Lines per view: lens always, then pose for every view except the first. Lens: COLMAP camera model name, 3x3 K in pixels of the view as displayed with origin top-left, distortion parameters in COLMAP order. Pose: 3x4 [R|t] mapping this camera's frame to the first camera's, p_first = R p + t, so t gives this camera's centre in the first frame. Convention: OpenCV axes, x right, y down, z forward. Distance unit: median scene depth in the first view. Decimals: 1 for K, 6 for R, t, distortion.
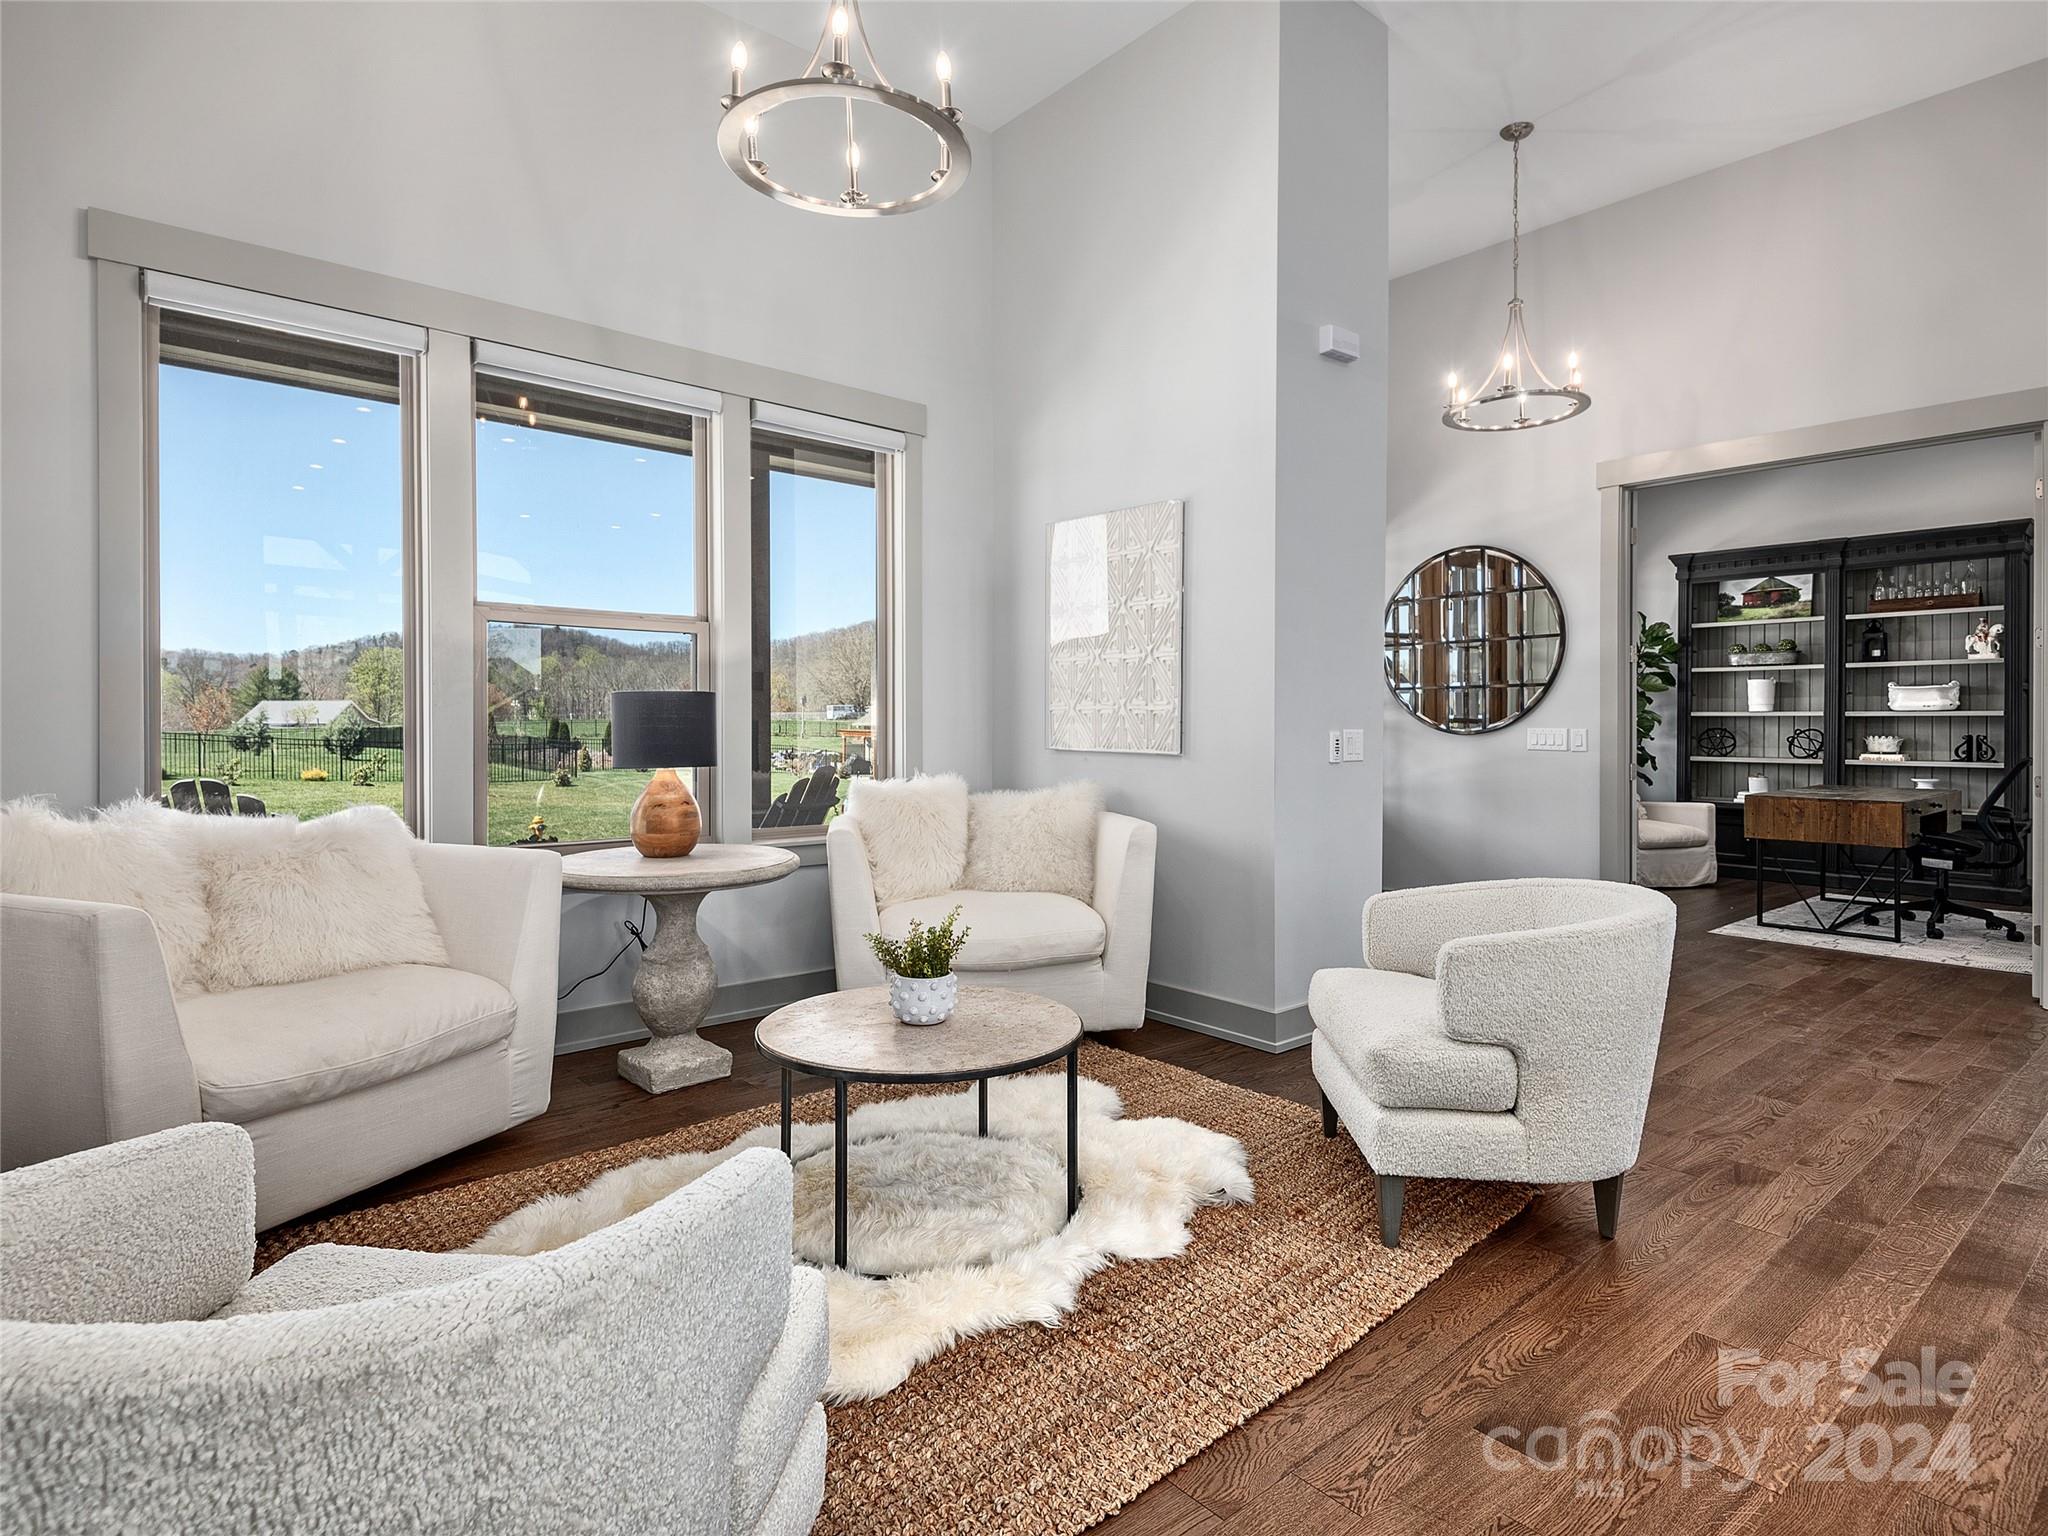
lens RADIAL K [[1088.9, 0, 1022.2], [0, 1088.9, 733.7], [0, 0, 1]] dist [-0.001990, -0.002449]
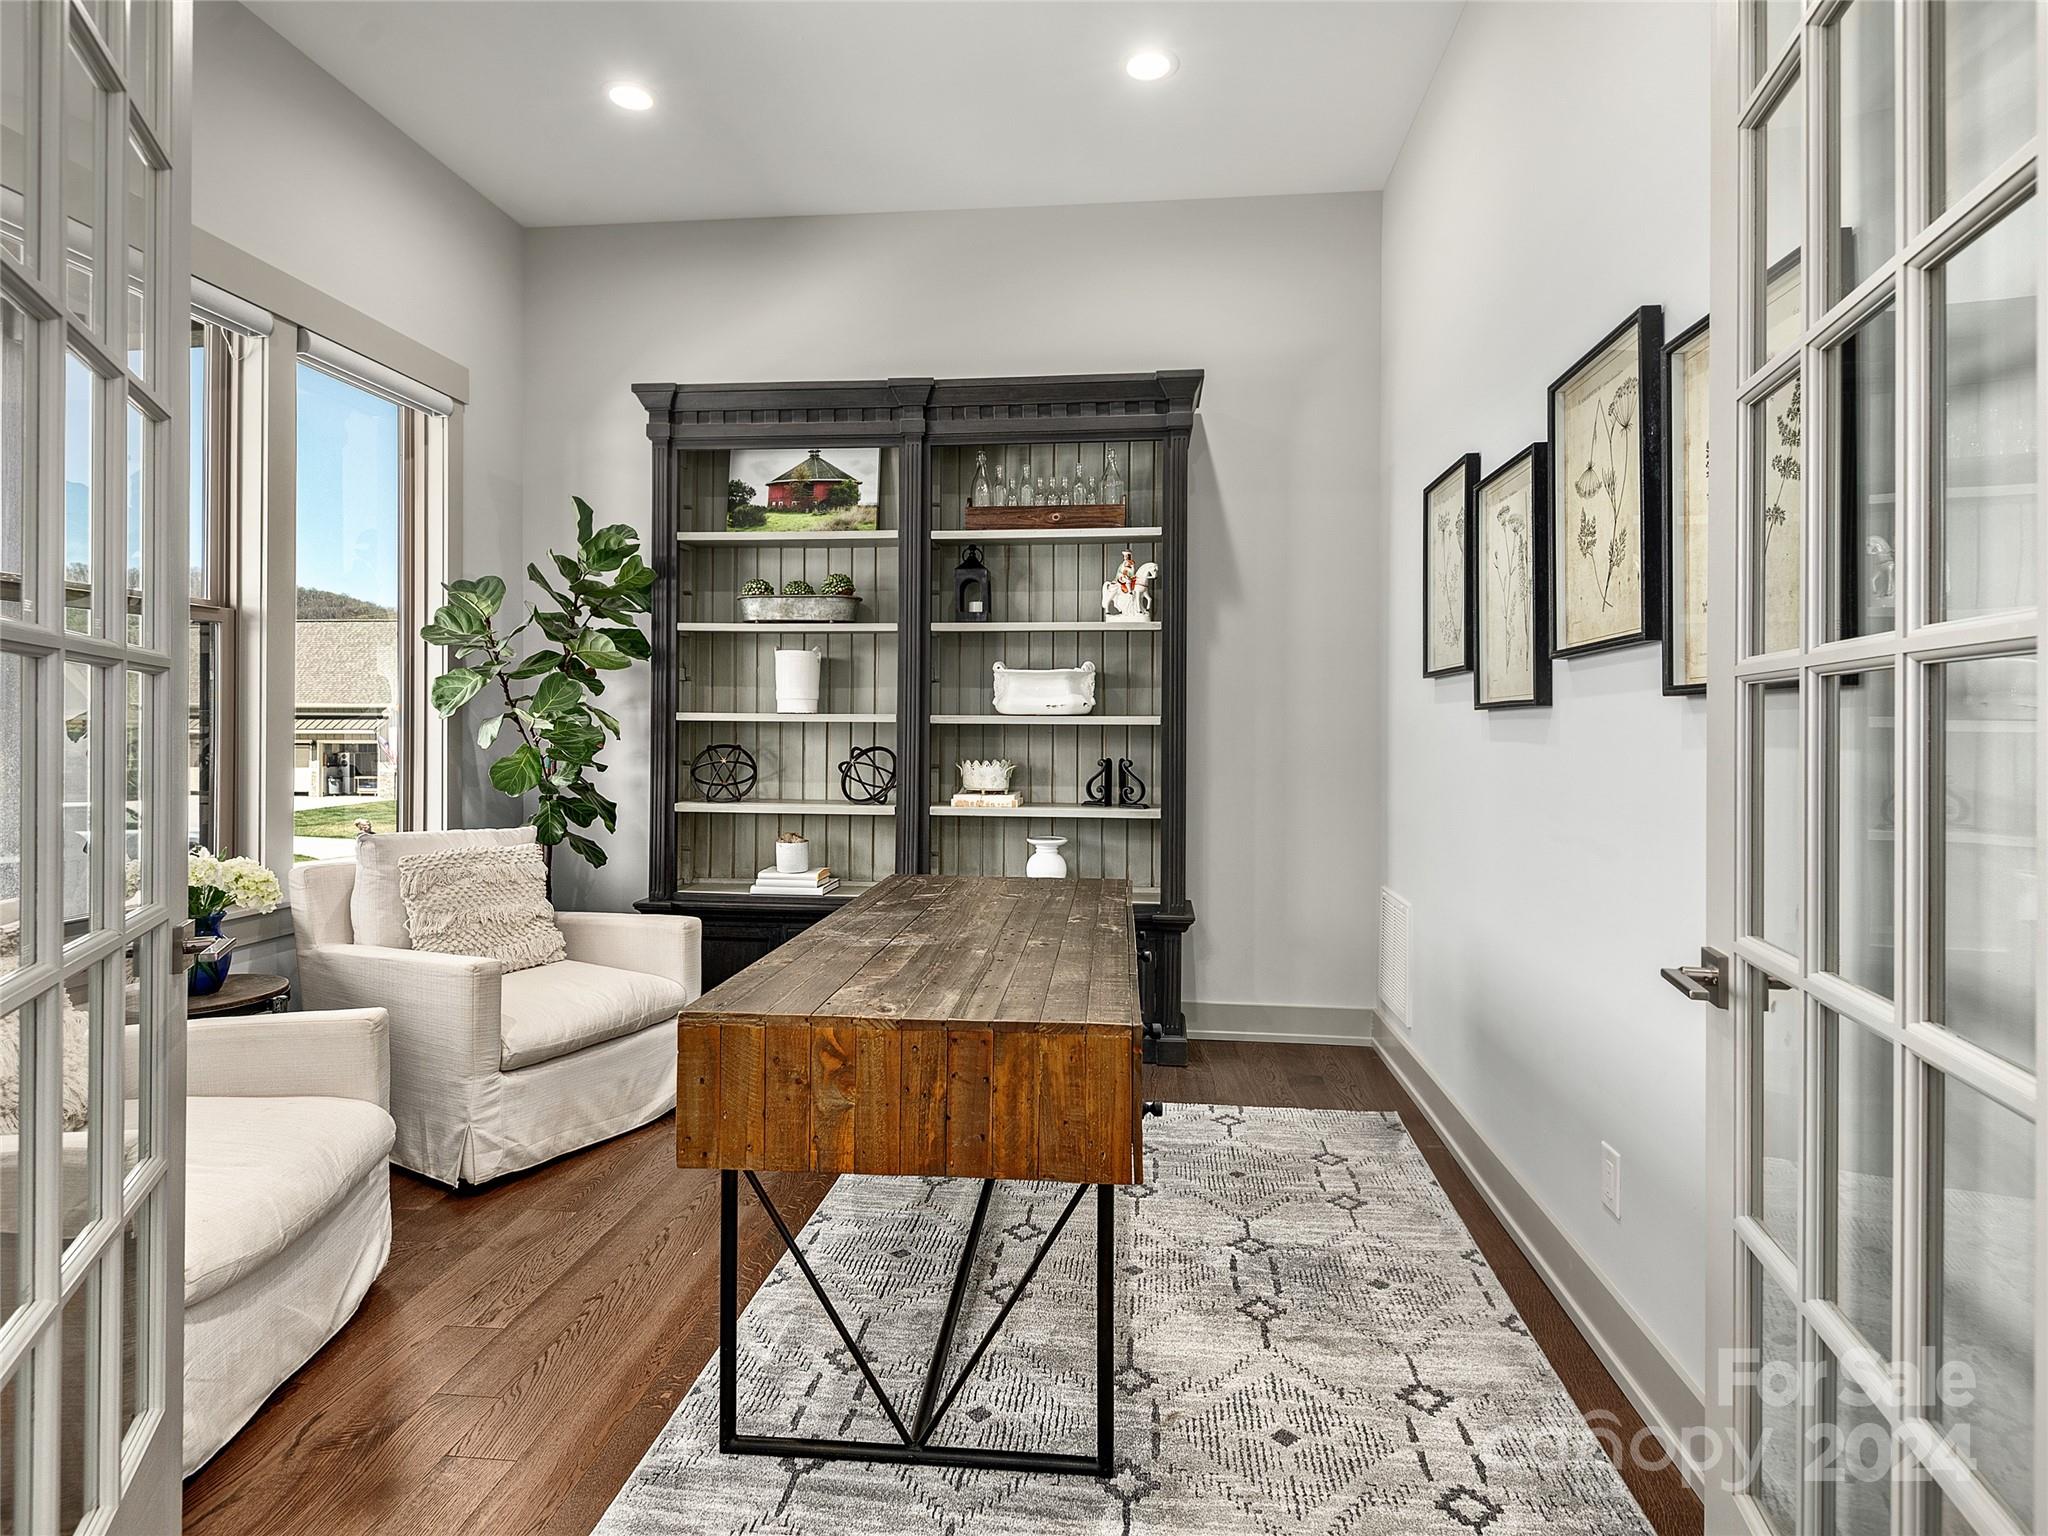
lens RADIAL K [[1088.9, 0, 1022.2], [0, 1088.9, 733.7], [0, 0, 1]] dist [-0.001990, -0.002449]
pose [[0.726046, 0.000460, 0.687646, 0.423168], [0.000130, 1.000000, -0.000806, -0.010602], [-0.687646, 0.000675, 0.726045, 0.580942]]
